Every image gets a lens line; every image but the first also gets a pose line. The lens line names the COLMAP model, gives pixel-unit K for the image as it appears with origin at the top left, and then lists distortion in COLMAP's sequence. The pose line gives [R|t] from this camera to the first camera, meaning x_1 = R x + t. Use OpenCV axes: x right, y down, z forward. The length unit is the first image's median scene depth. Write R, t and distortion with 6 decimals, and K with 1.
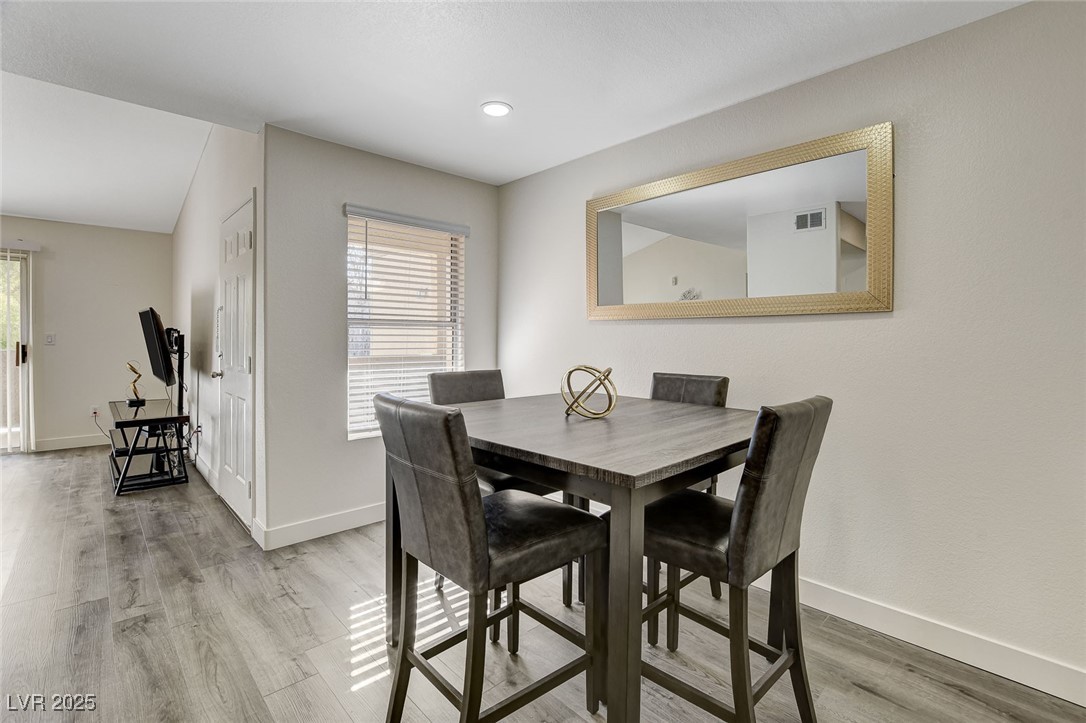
lens RADIAL K [[472.7, 0, 539.6], [0, 472.7, 340.1], [0, 0, 1]] dist [-0.000856, 0.000009]
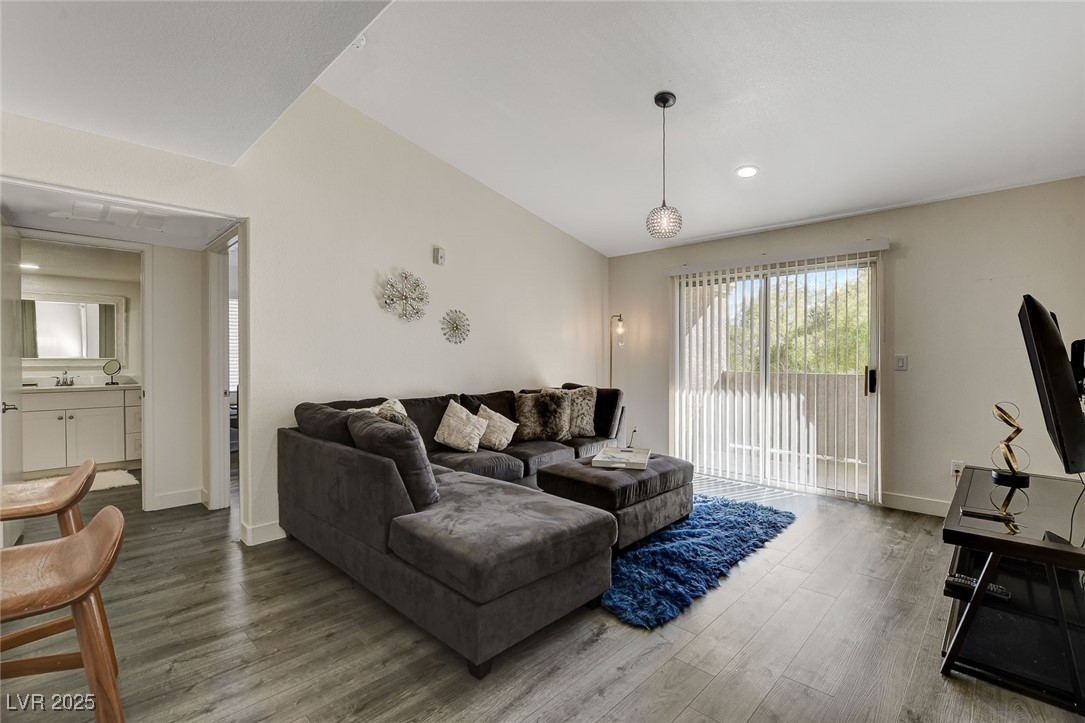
lens RADIAL K [[472.2, 0, 542.6], [0, 472.2, 363.0], [0, 0, 1]] dist [-0.000856, 0.000009]
pose [[0.023112, 0.004945, -0.999721, -0.308470], [-0.001843, 0.999986, 0.004904, -0.004412], [0.999731, 0.001729, 0.023121, 0.430725]]
